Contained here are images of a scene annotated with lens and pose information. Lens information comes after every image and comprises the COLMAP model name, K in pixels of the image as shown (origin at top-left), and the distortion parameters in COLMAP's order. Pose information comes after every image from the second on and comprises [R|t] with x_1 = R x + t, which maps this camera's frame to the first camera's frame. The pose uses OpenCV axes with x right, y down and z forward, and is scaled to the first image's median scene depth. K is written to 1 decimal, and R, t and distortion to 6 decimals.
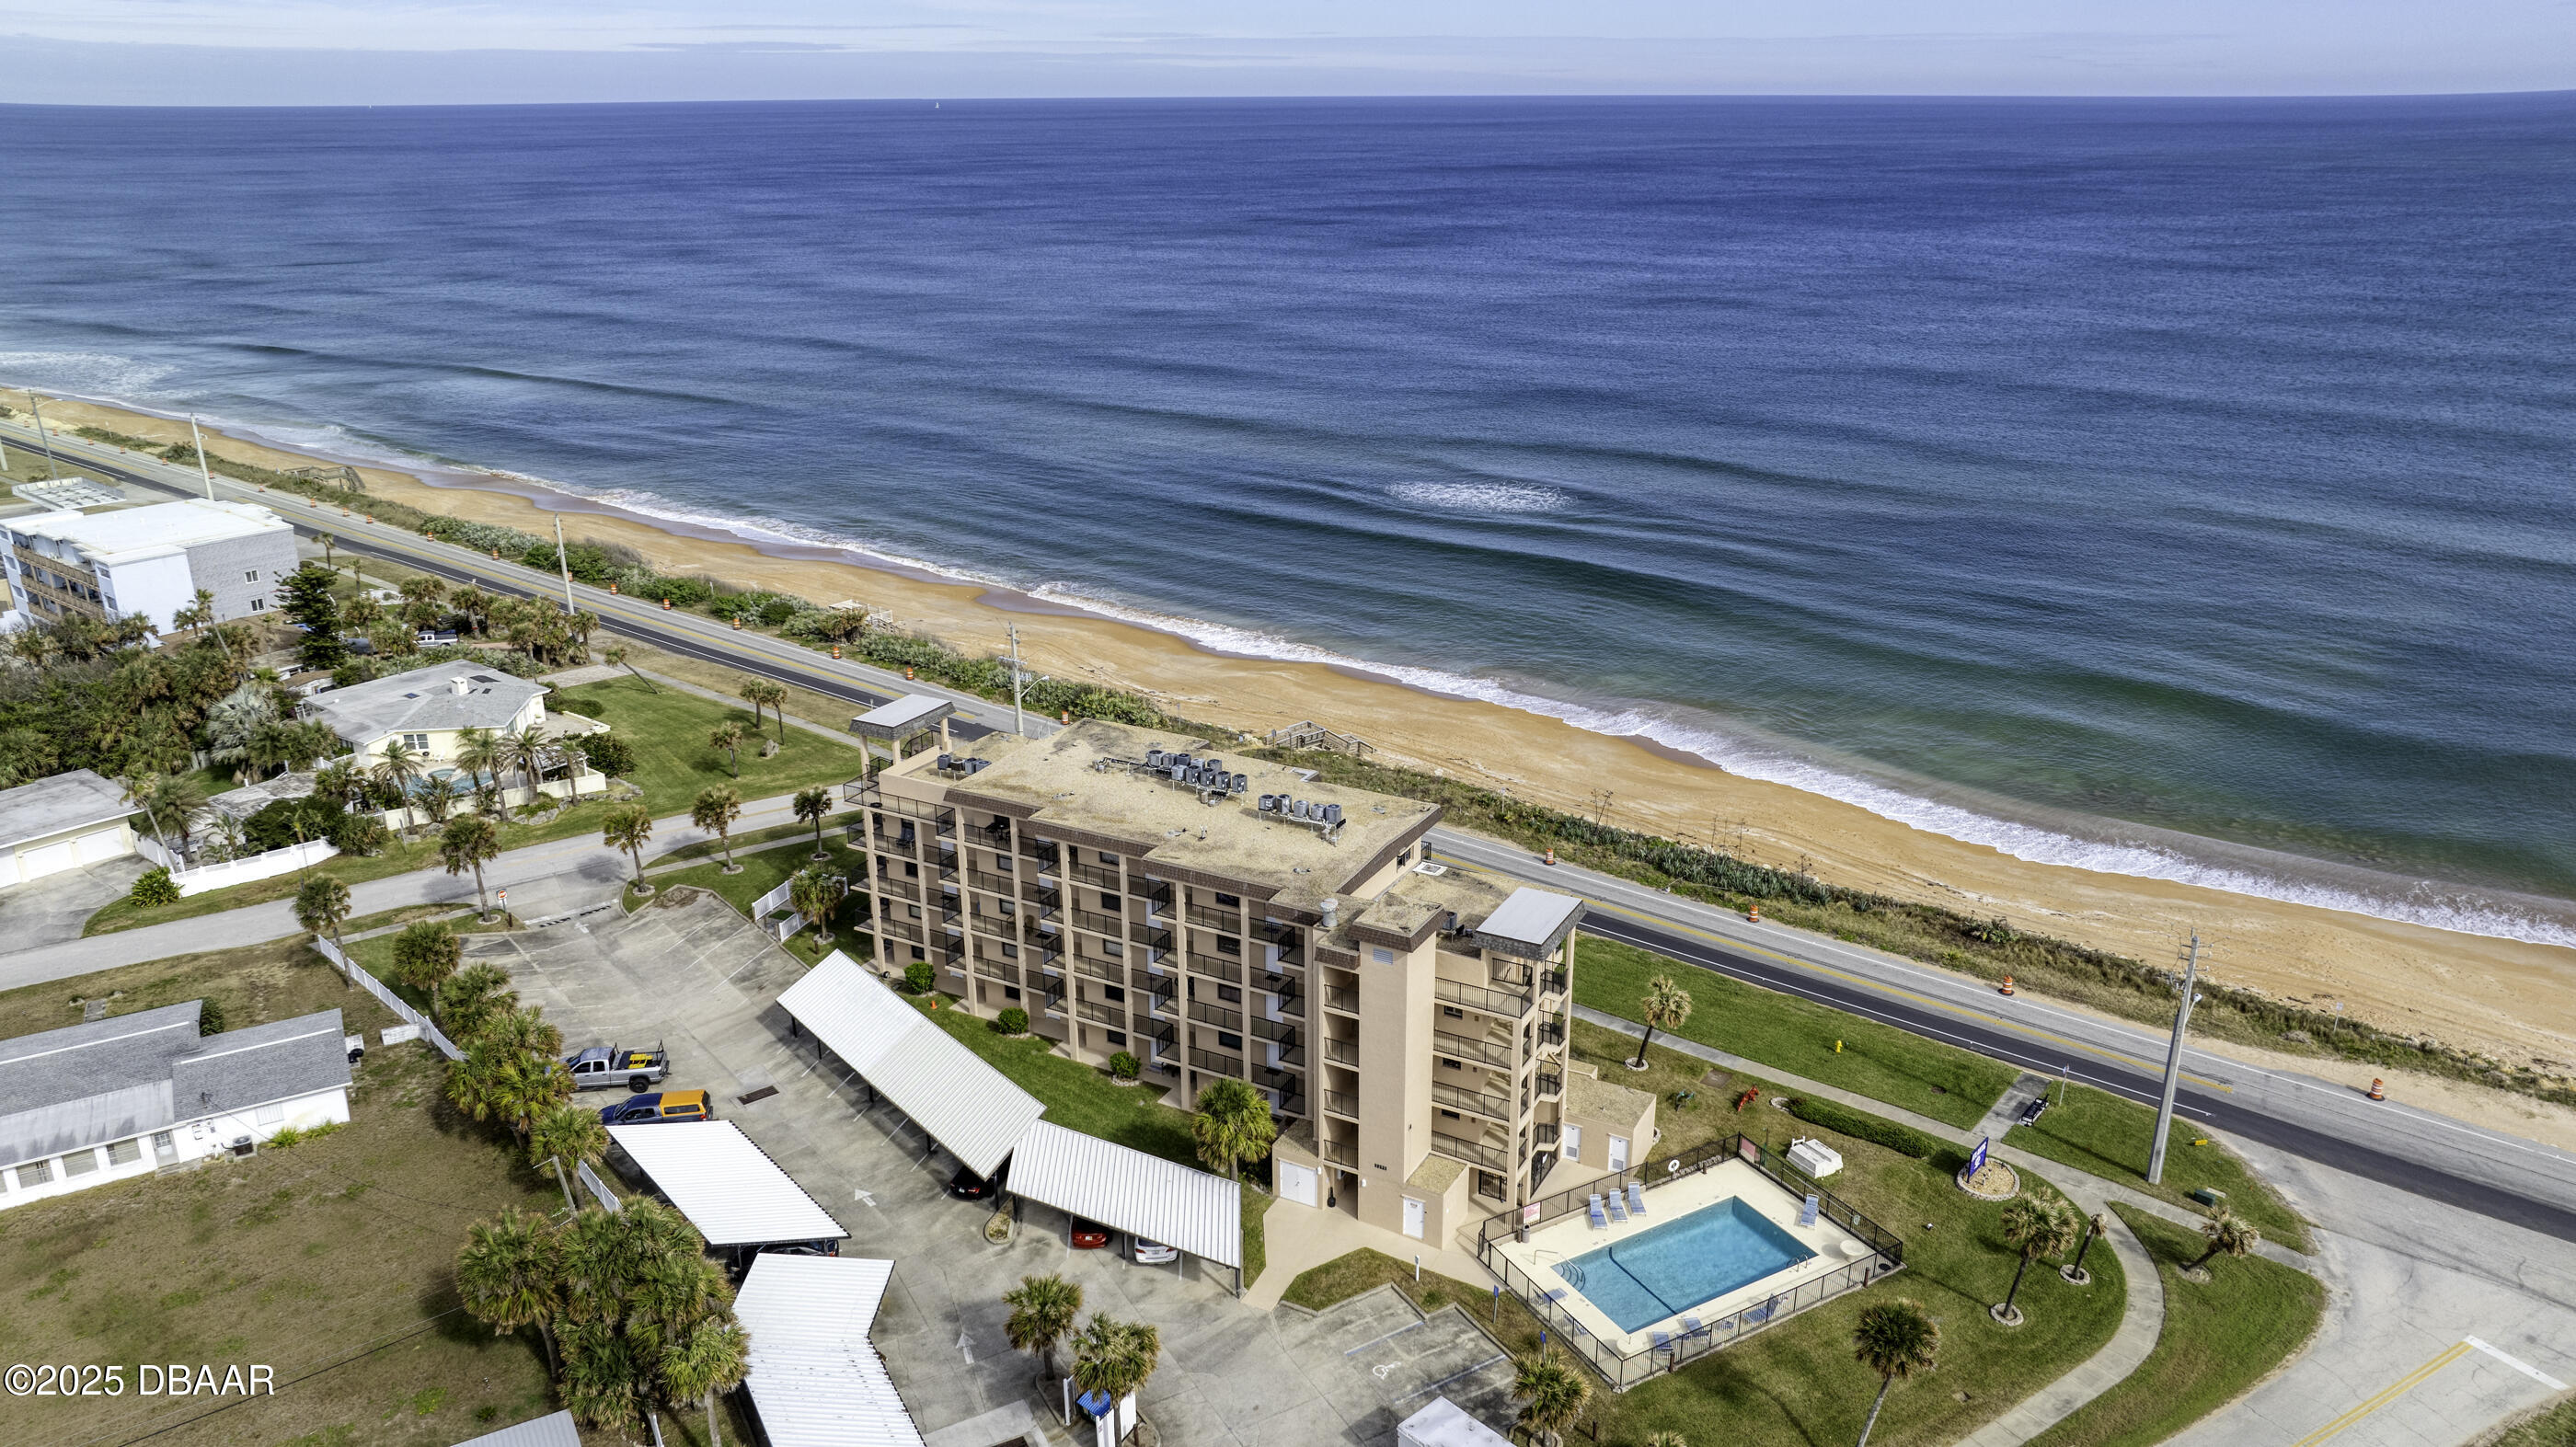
lens RADIAL K [[1827.5, 0, 1288.0], [0, 1827.5, 723.5], [0, 0, 1]] dist [-0.011763, -0.000447]
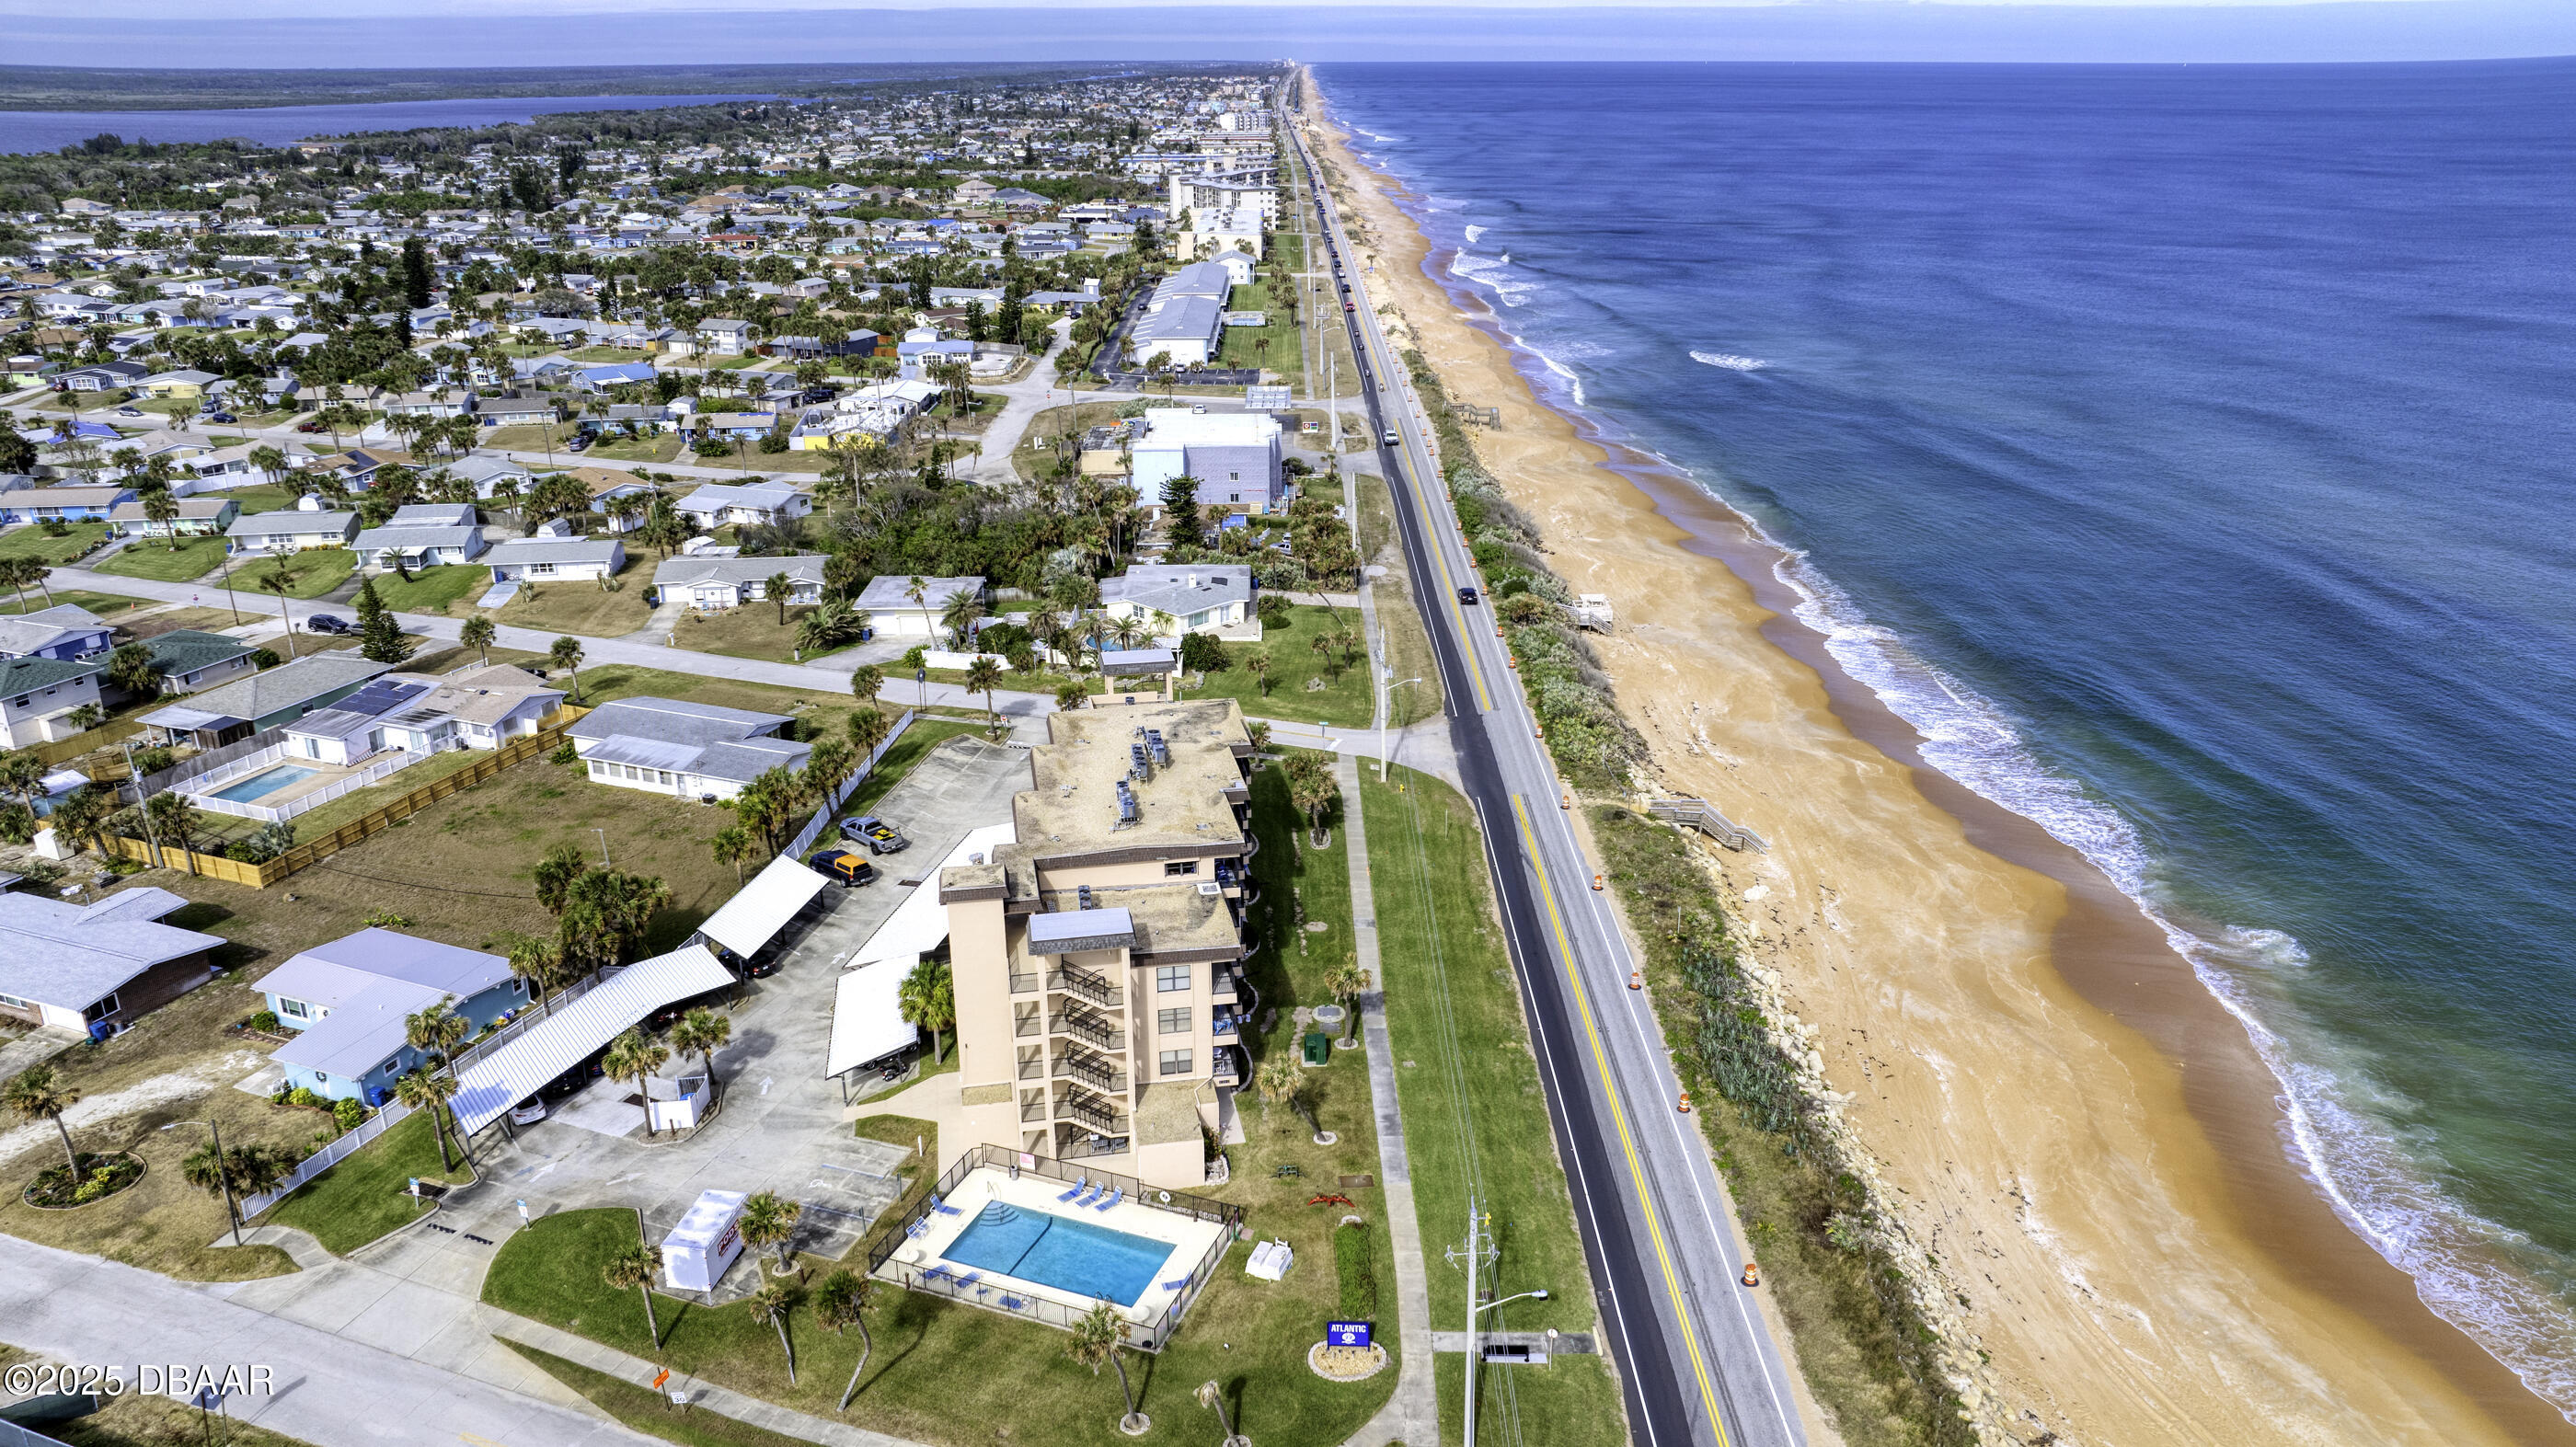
lens RADIAL K [[1827.5, 0, 1288.0], [0, 1827.5, 723.5], [0, 0, 1]] dist [-0.011763, -0.000447]
pose [[0.617059, 0.270508, -0.738961, 1.002369], [-0.250744, 0.957700, 0.141200, -0.209985], [0.745899, 0.098161, 0.658786, 0.294872]]
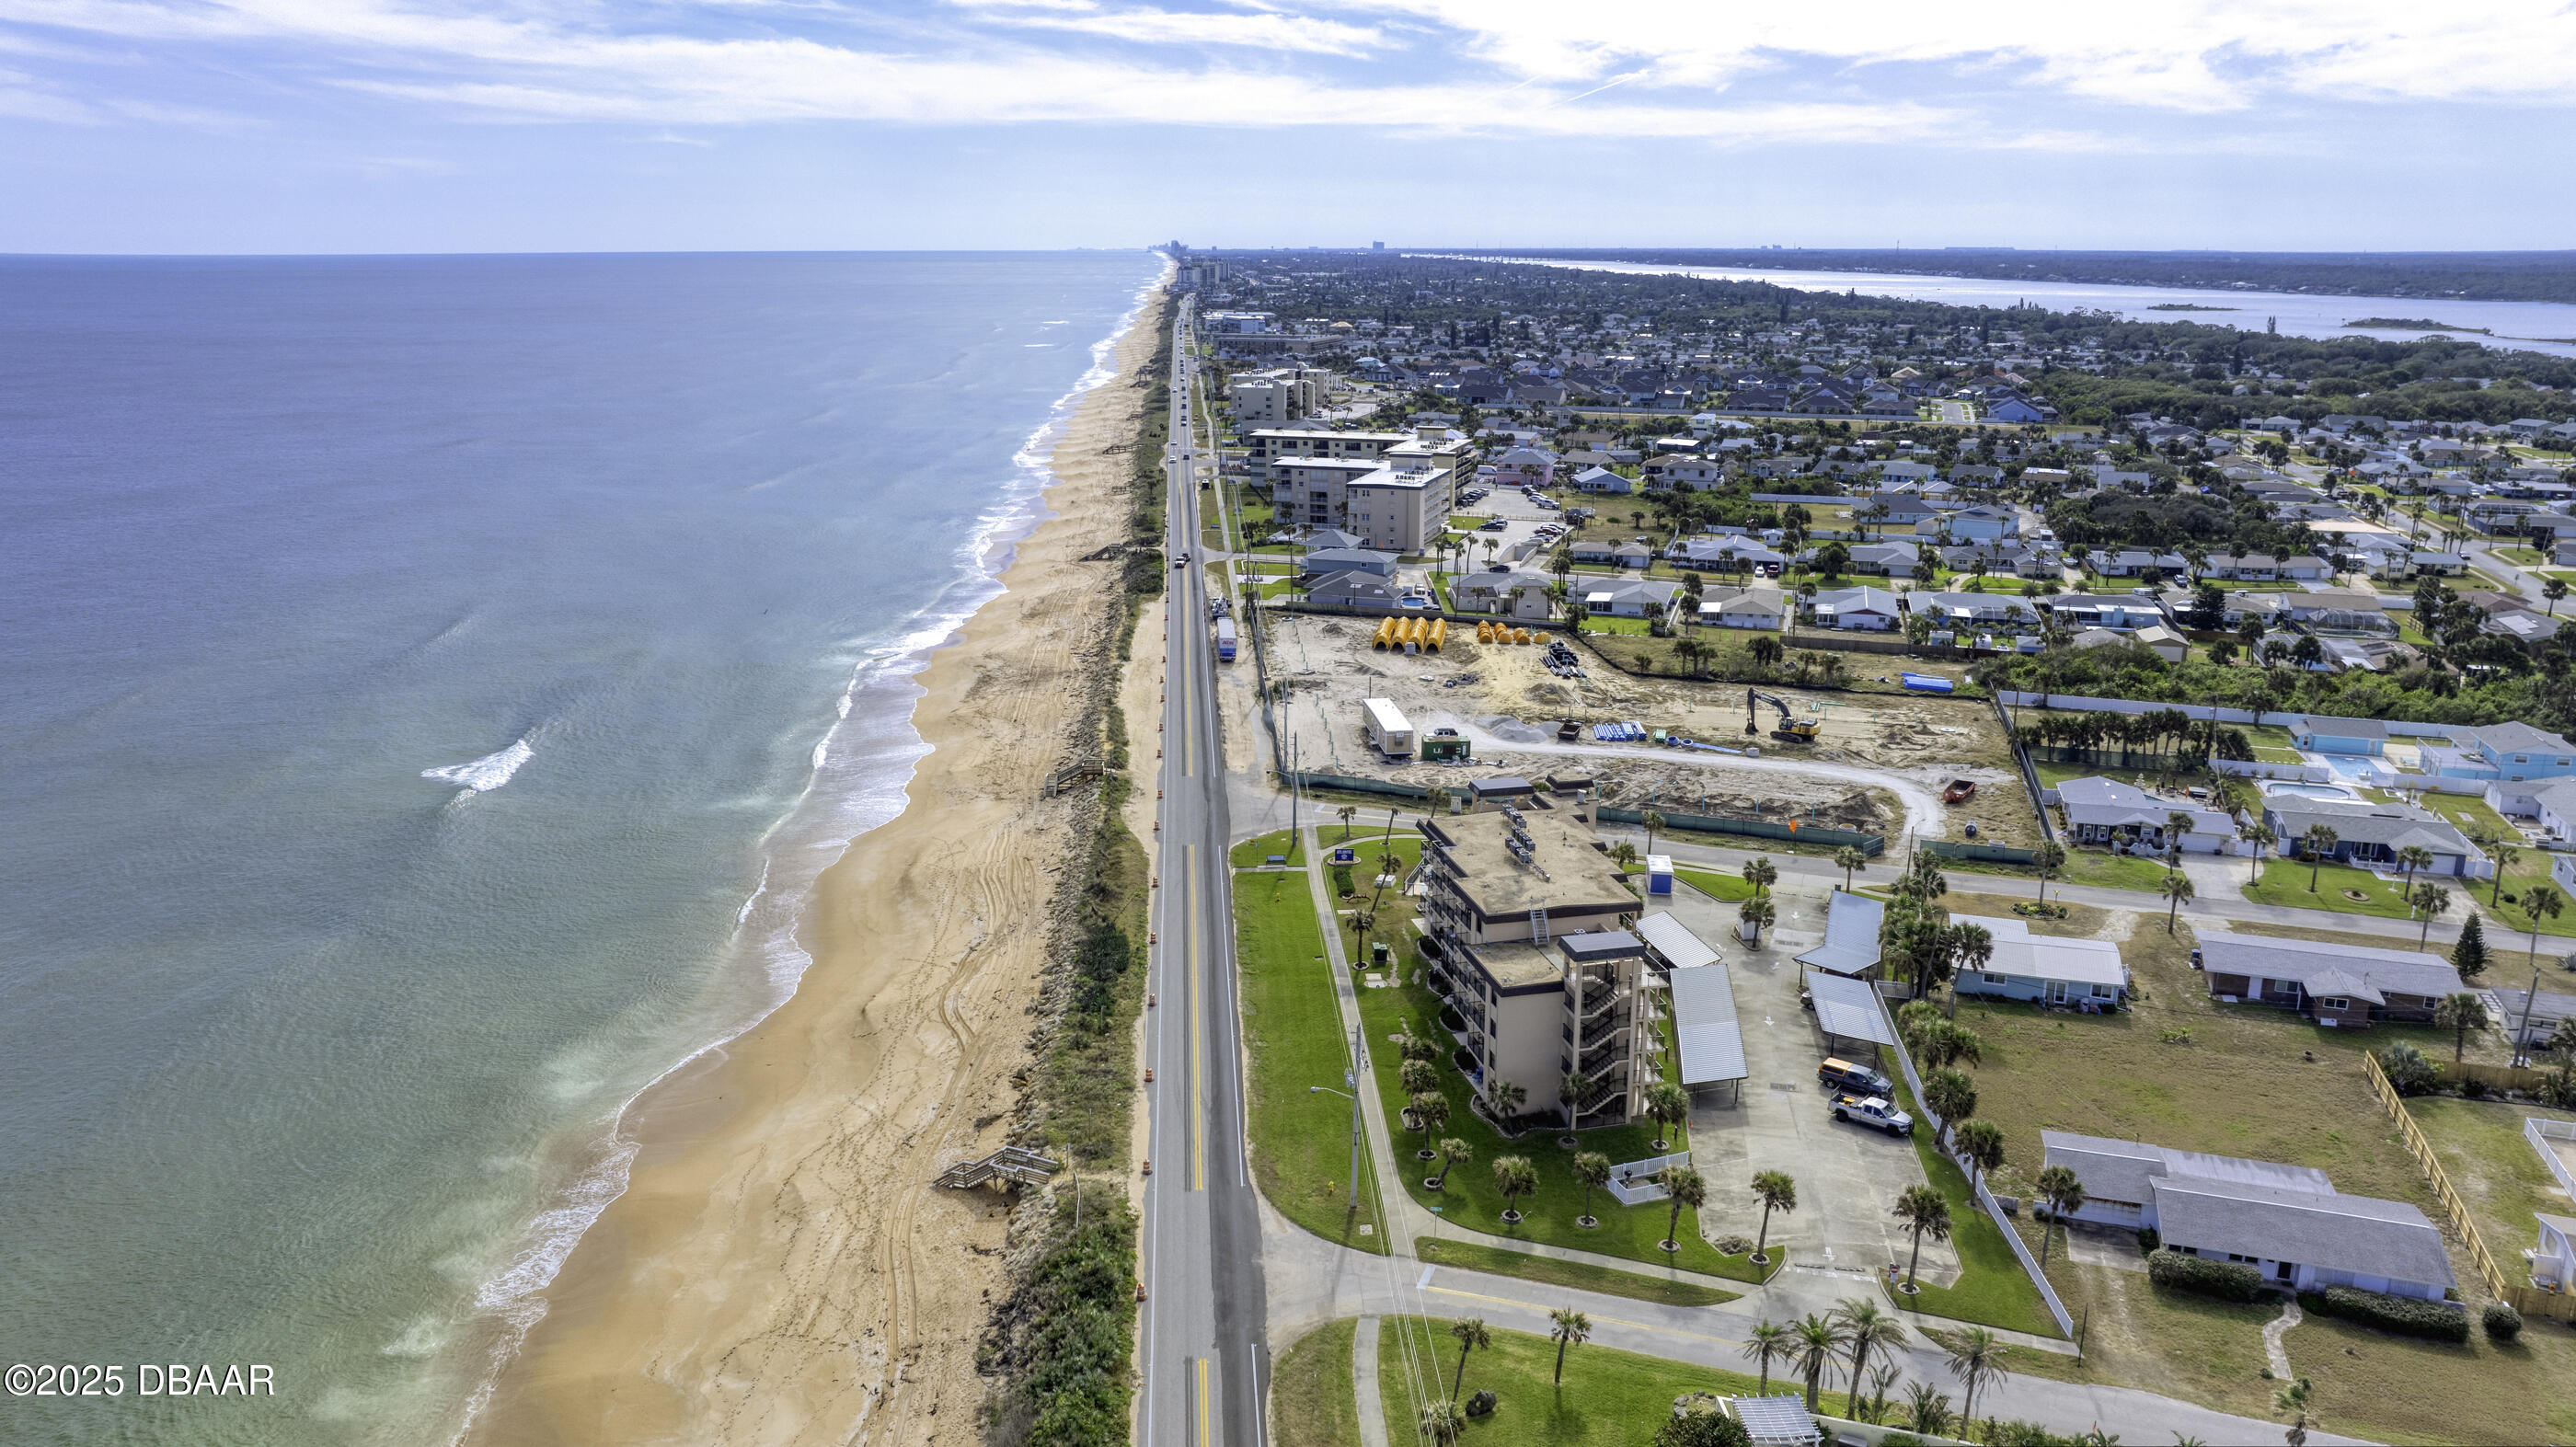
lens RADIAL K [[1827.5, 0, 1288.0], [0, 1827.5, 723.5], [0, 0, 1]] dist [-0.011763, -0.000447]
pose [[-0.653676, -0.198082, 0.730391, -1.182700], [0.243434, 0.858804, 0.450773, -0.930972], [-0.716552, 0.472462, -0.513160, 2.133278]]
